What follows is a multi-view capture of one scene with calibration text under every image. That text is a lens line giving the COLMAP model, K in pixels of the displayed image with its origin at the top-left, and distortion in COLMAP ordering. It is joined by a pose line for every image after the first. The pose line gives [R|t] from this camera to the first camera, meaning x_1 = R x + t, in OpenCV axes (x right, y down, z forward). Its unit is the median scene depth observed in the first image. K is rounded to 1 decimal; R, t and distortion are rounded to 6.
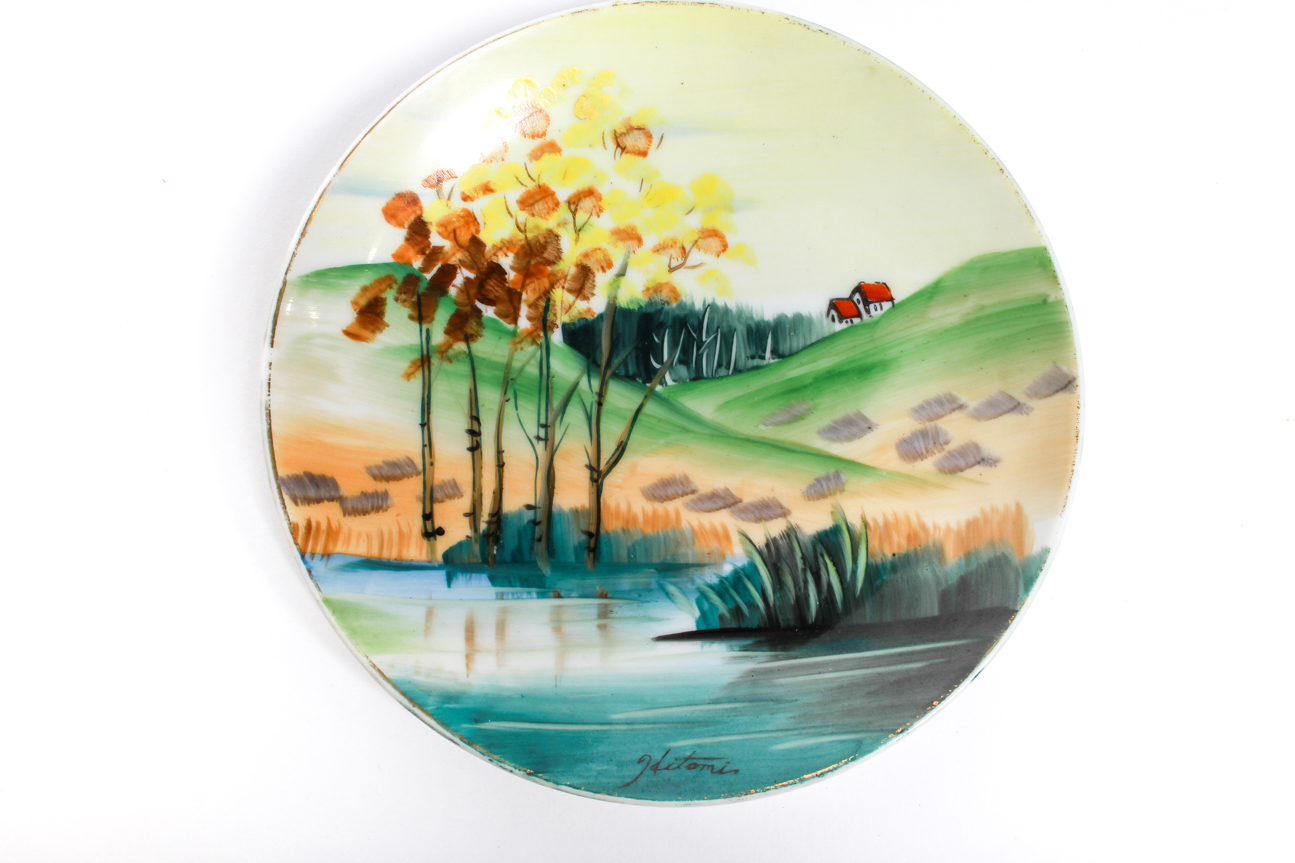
lens RADIAL K [[1389.9, 0, 651.6], [0, 1389.9, 421.2], [0, 0, 1]] dist [-0.023941, 0.000000]
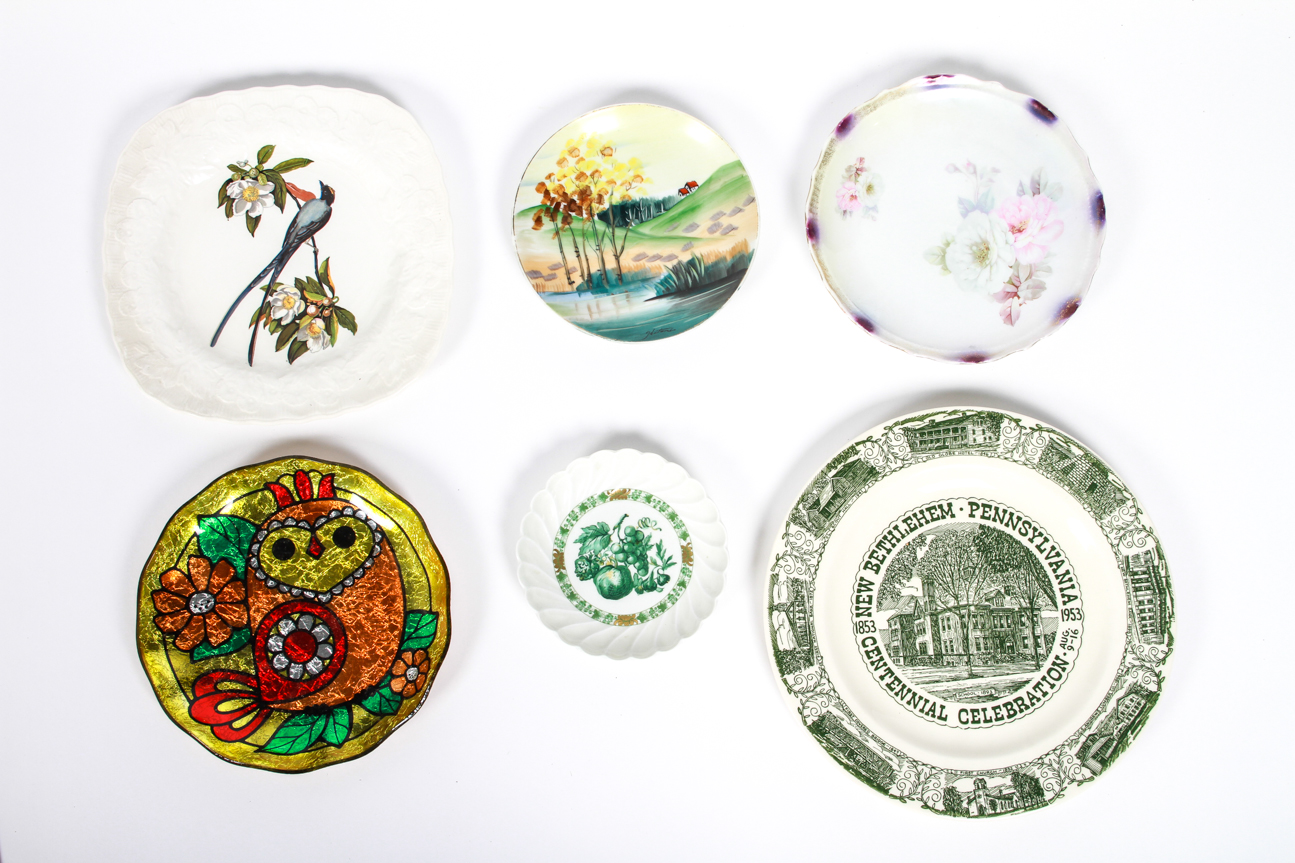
lens RADIAL K [[1928.2, 0, 647.8], [0, 1928.2, 435.2], [0, 0, 1]] dist [0.013958, 0.000000]
pose [[0.980404, -0.196923, 0.005380, -0.077970], [0.196923, 0.980419, 0.000494, 0.474138], [-0.005371, 0.000576, 0.999985, -3.608801]]
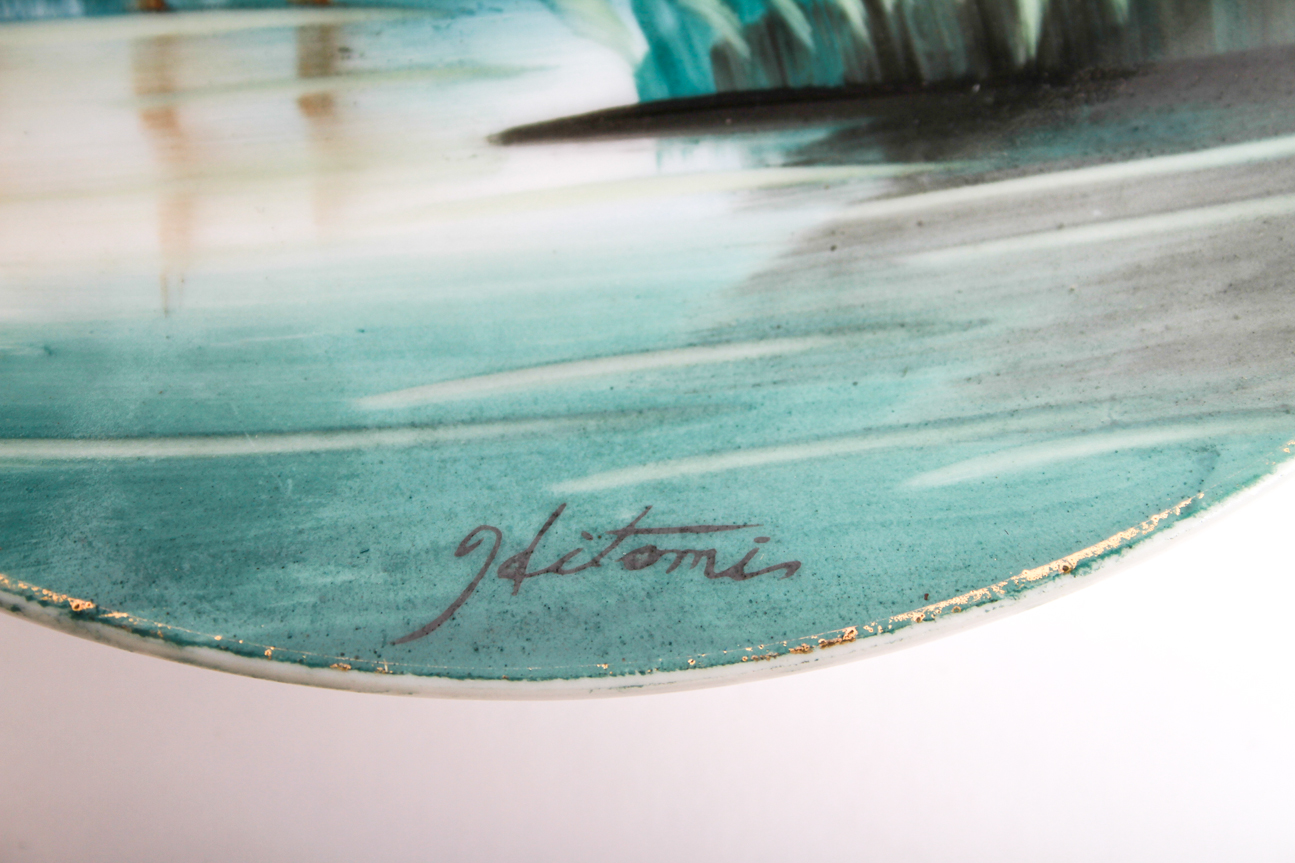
lens RADIAL K [[3118.8, 0, 647.6], [0, 3118.8, 430.5], [0, 0, 1]] dist [0.015947, 0.000000]
pose [[0.998430, -0.046798, 0.030795, 0.010855], [0.038465, 0.972312, 0.230500, 0.066395], [-0.040729, -0.228954, 0.972585, 0.344677]]
